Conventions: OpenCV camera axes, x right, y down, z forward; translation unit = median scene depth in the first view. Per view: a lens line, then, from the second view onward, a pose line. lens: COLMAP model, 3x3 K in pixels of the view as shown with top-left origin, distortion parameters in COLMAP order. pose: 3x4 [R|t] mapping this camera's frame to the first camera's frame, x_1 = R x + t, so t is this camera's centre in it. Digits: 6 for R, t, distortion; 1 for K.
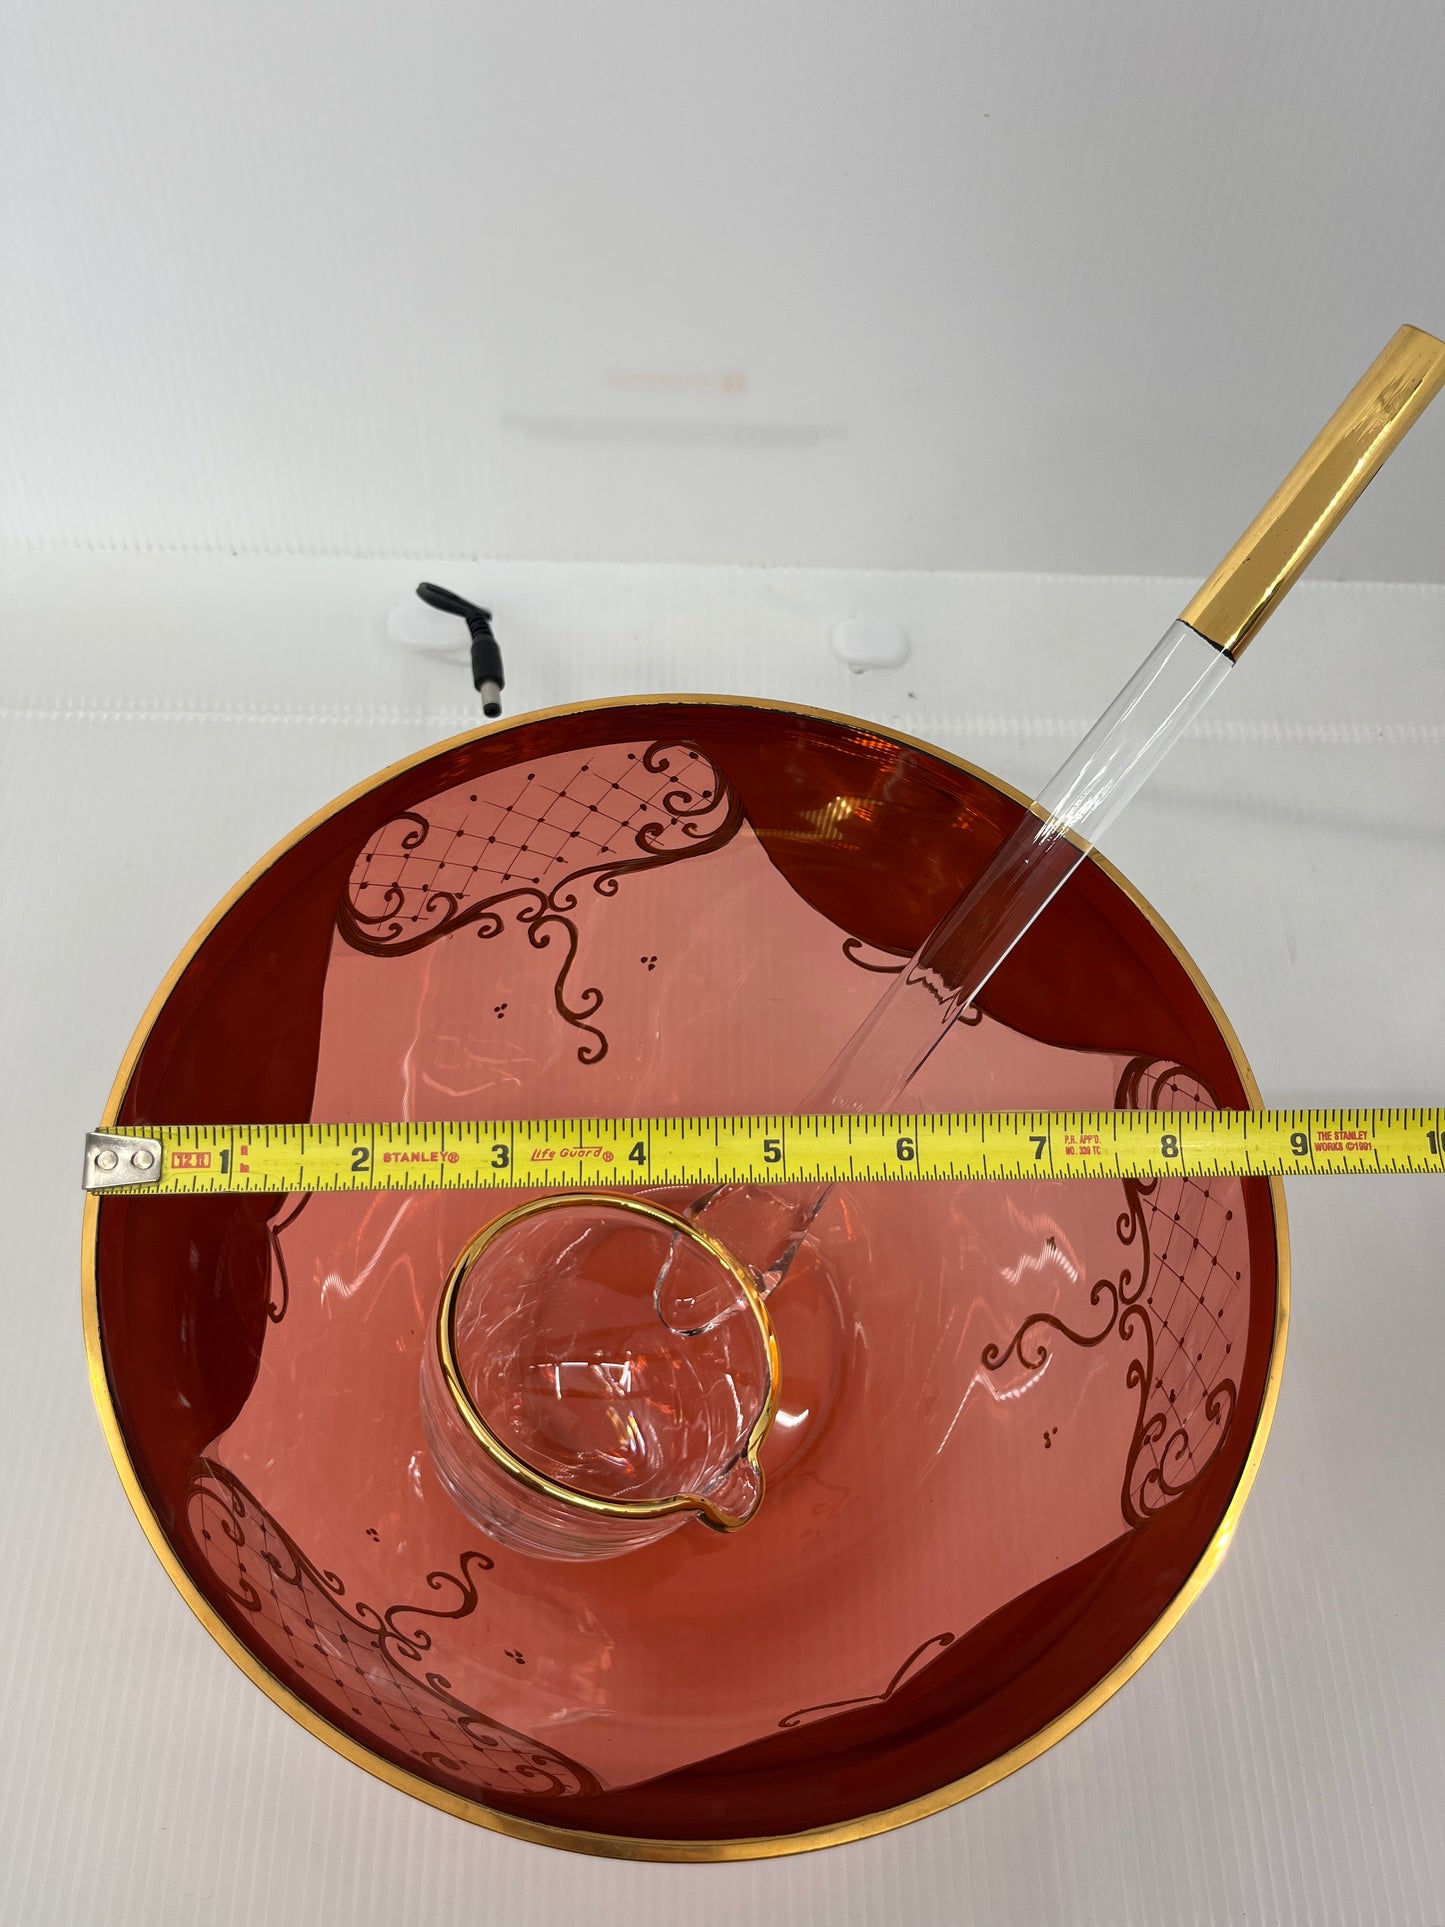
lens RADIAL K [[1477.7, 0, 722.5], [0, 1477.7, 963.5], [0, 0, 1]] dist [0.001156, -0.010267]
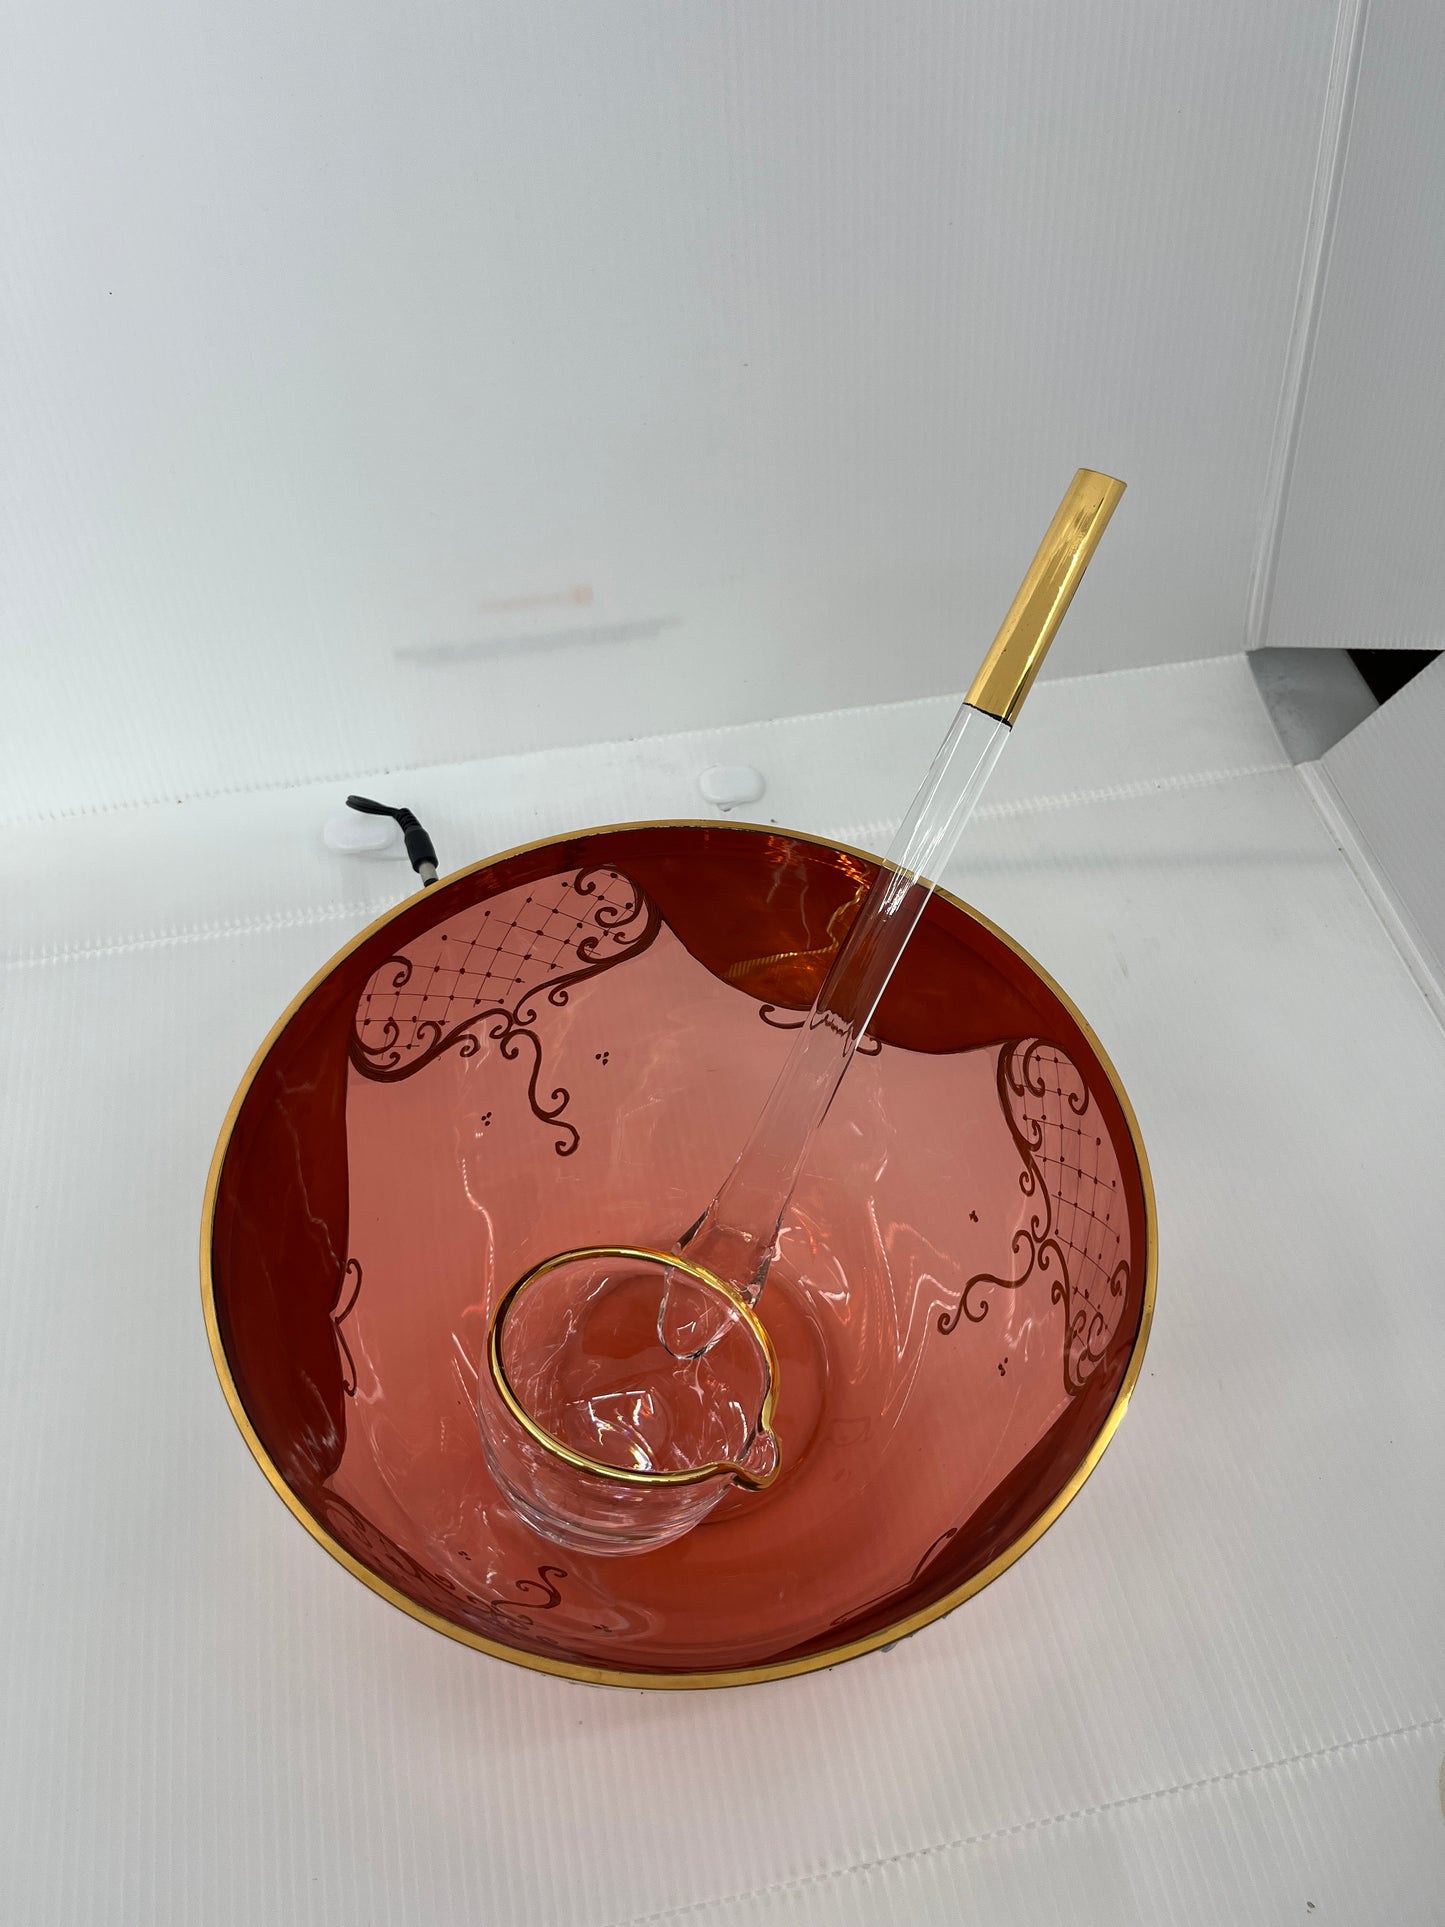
lens RADIAL K [[1477.7, 0, 722.5], [0, 1477.7, 963.5], [0, 0, 1]] dist [0.001156, -0.010267]
pose [[0.980835, -0.175093, 0.085466, -0.048334], [0.185094, 0.974337, -0.128092, 0.106542], [-0.060844, 0.141456, 0.988073, -0.222623]]
